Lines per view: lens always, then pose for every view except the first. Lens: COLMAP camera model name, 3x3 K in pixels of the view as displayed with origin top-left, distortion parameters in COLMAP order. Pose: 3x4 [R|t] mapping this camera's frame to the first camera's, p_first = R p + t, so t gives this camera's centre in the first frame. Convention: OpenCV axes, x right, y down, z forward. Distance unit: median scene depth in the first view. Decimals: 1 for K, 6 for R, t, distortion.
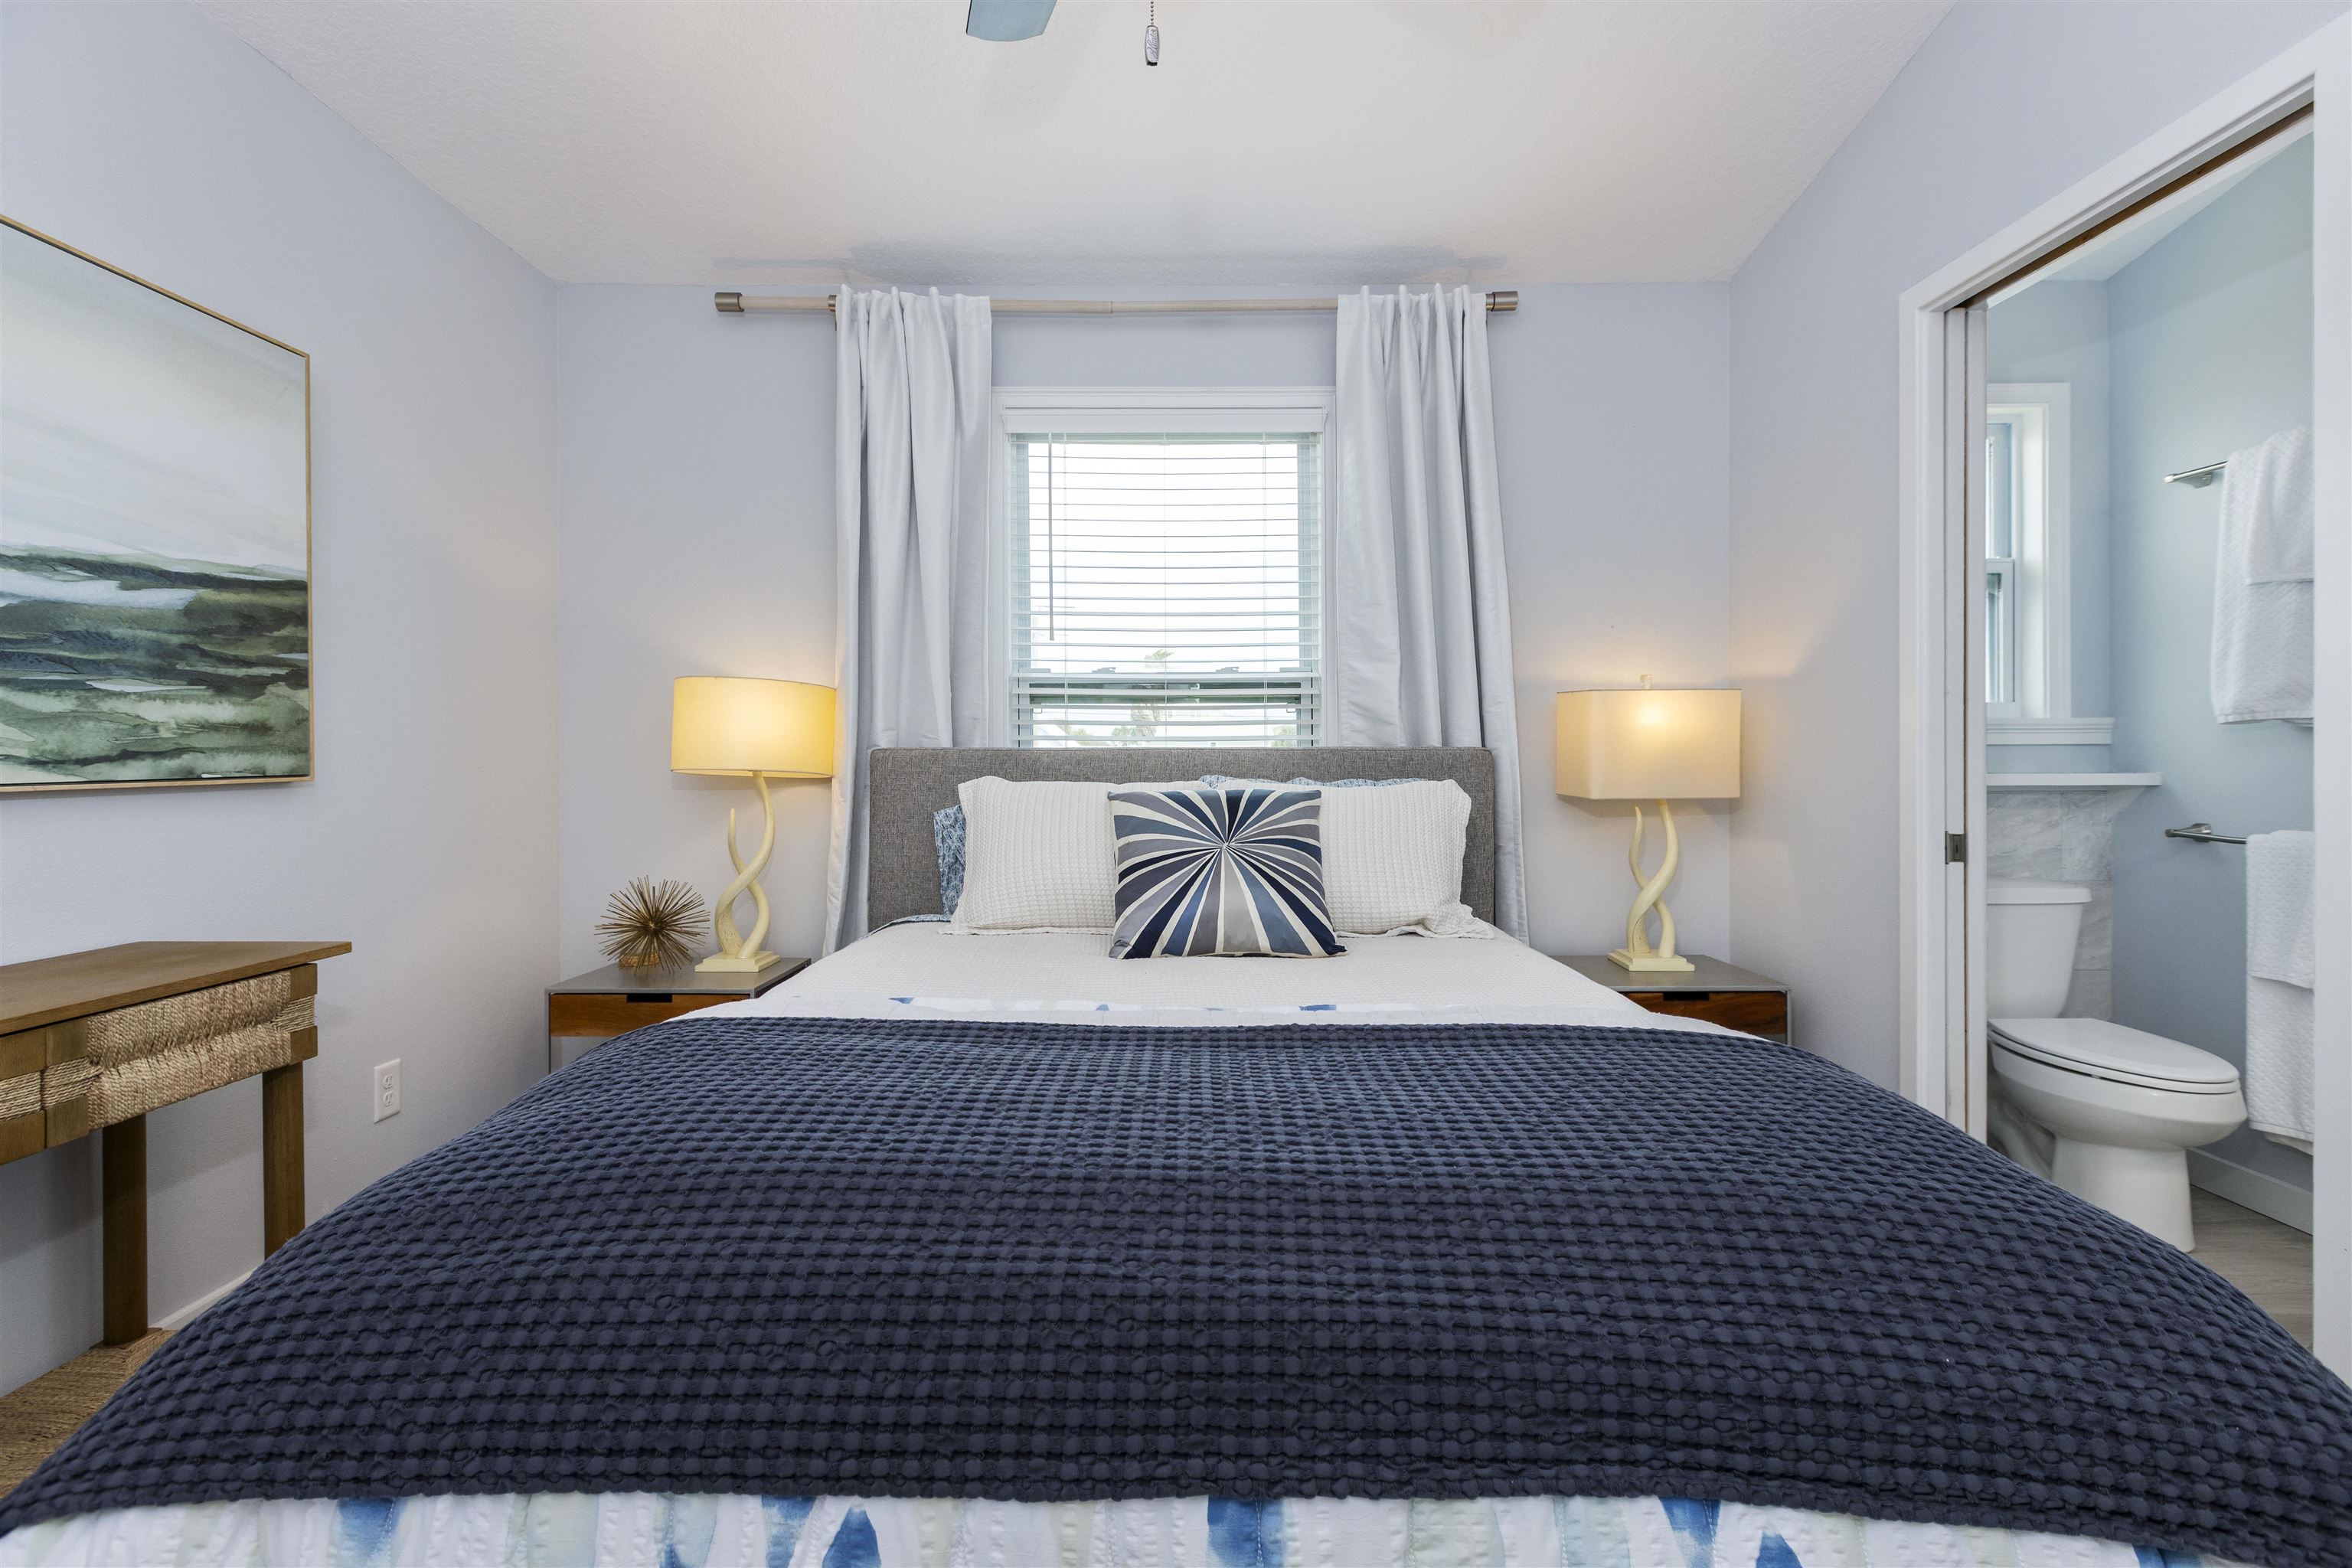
lens RADIAL K [[1047.6, 0, 1165.9], [0, 1047.6, 765.4], [0, 0, 1]] dist [0.000562, -0.000602]
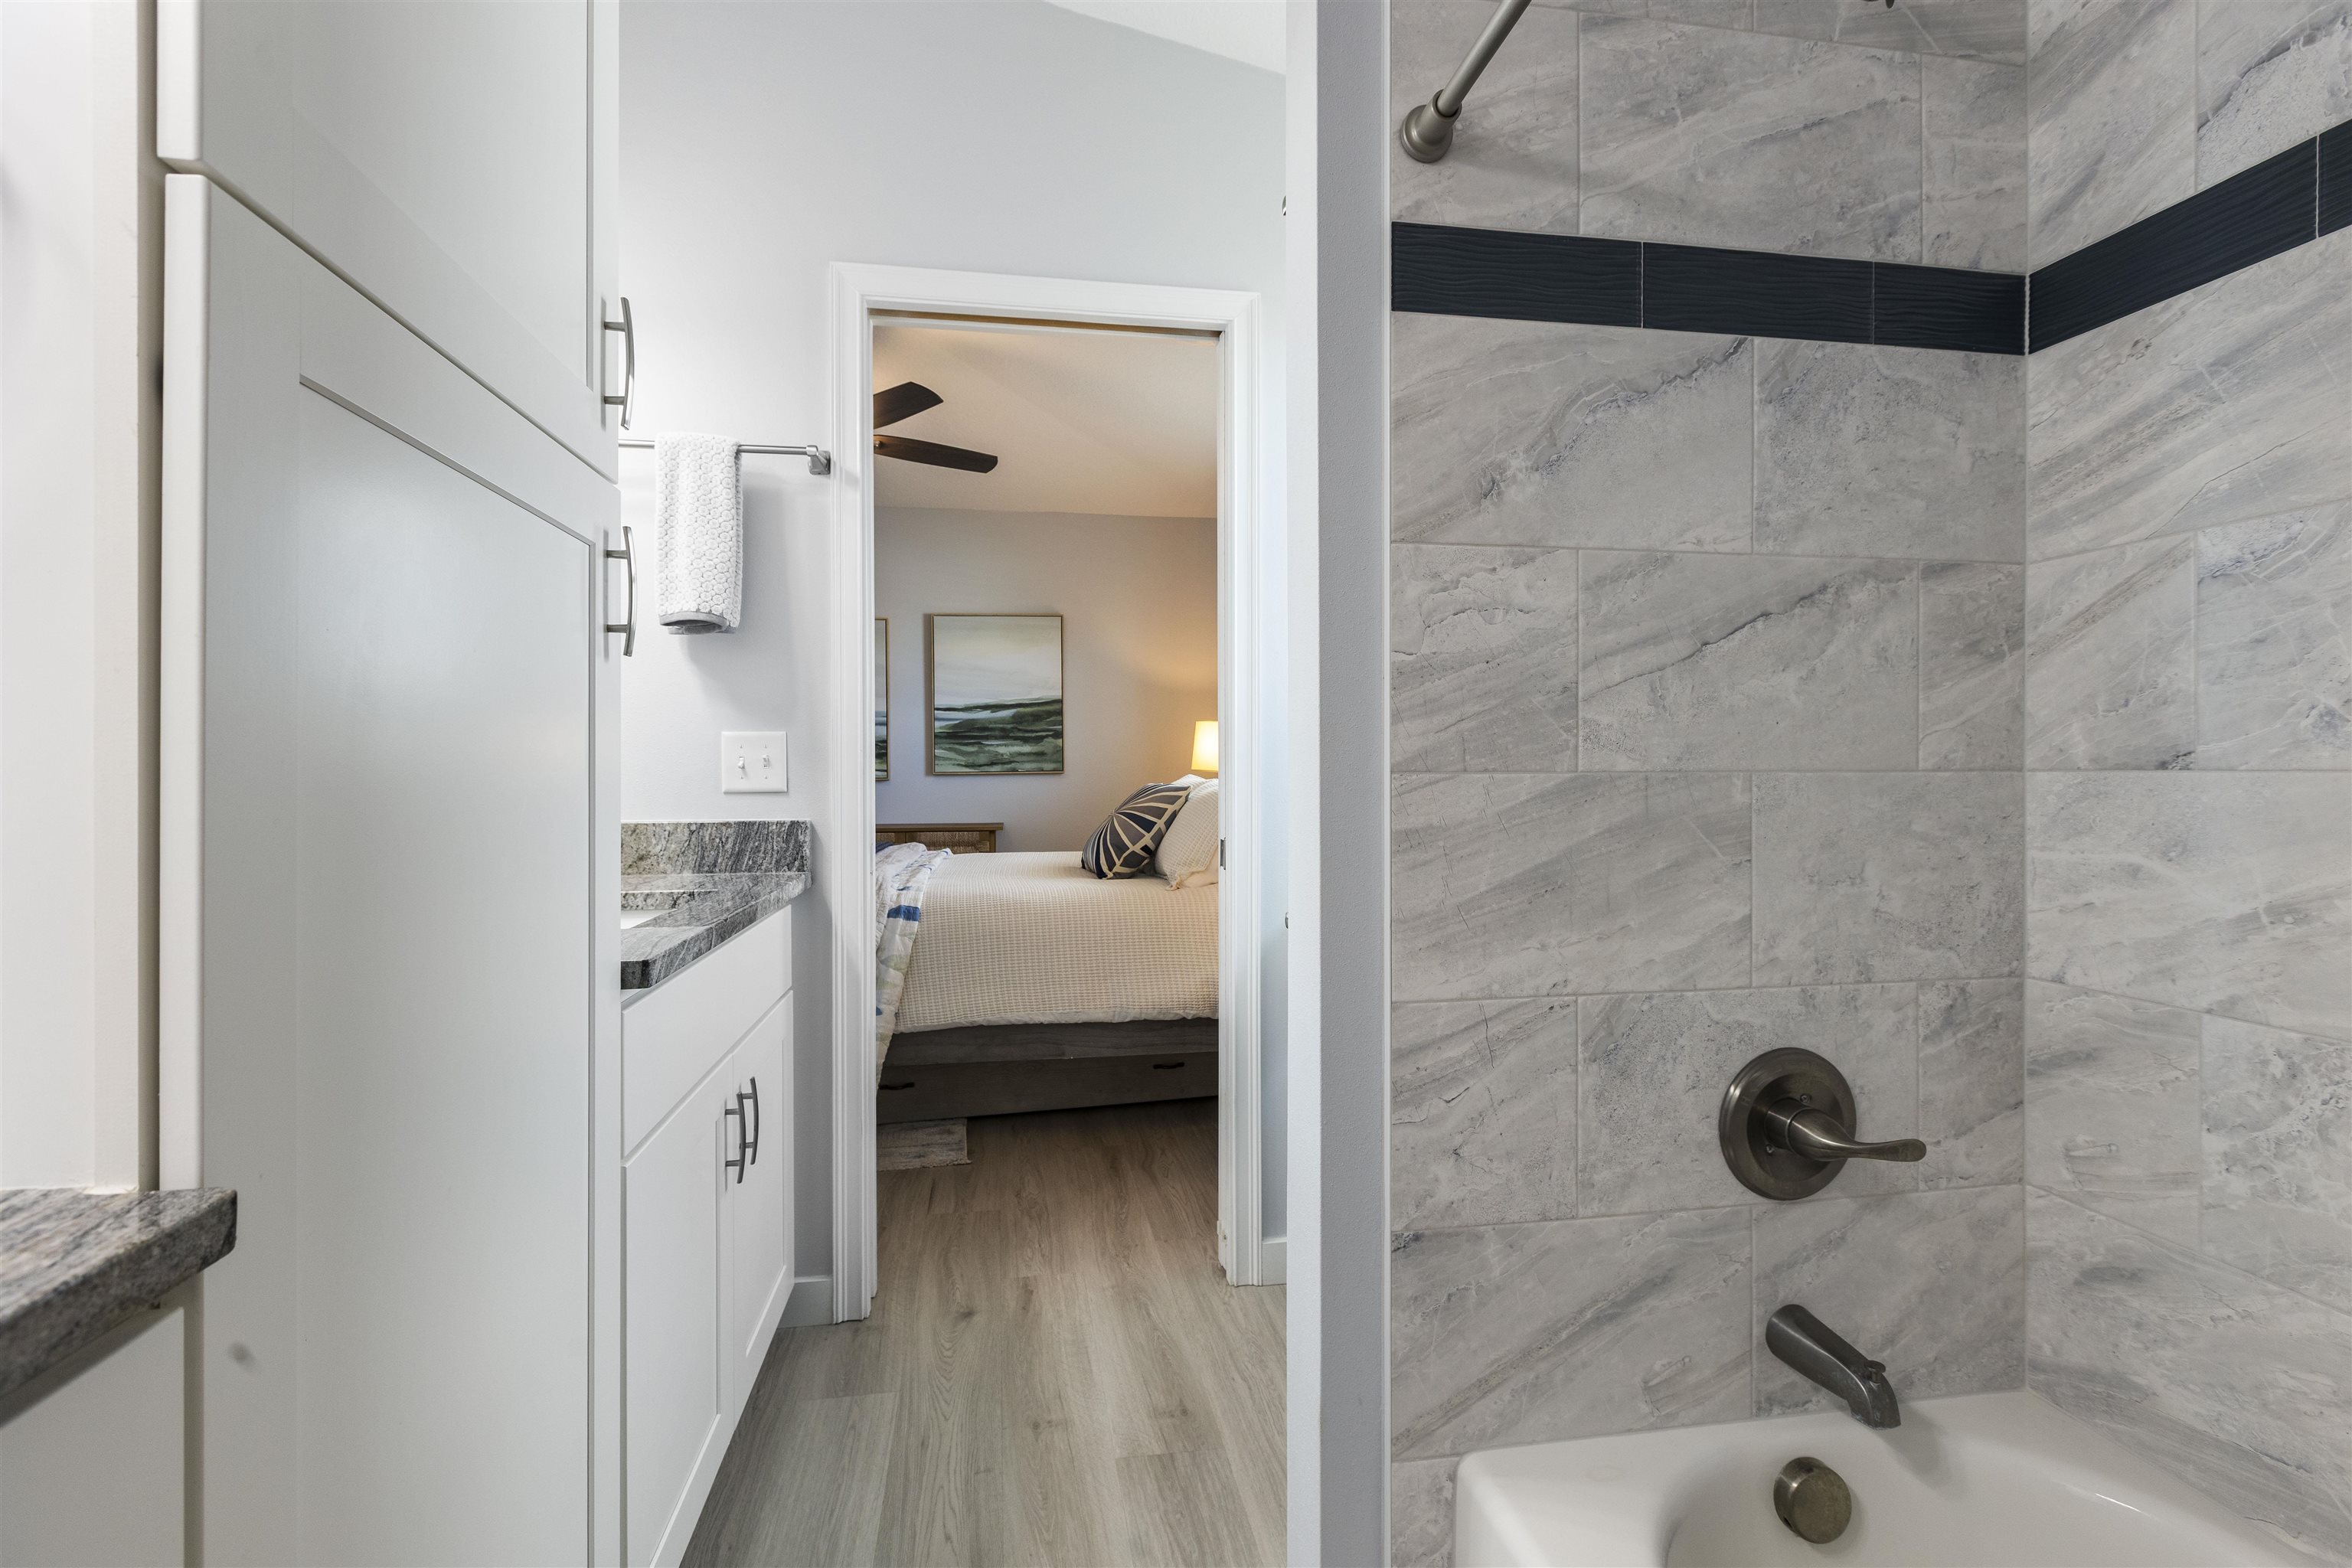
lens RADIAL K [[1047.6, 0, 1165.9], [0, 1047.6, 765.4], [0, 0, 1]] dist [0.000562, -0.000602]
pose [[0.161572, 0.000714, -0.986861, 2.080297], [-0.004546, 0.999990, -0.000021, -0.006001], [0.986850, 0.004490, 0.161574, 0.913432]]
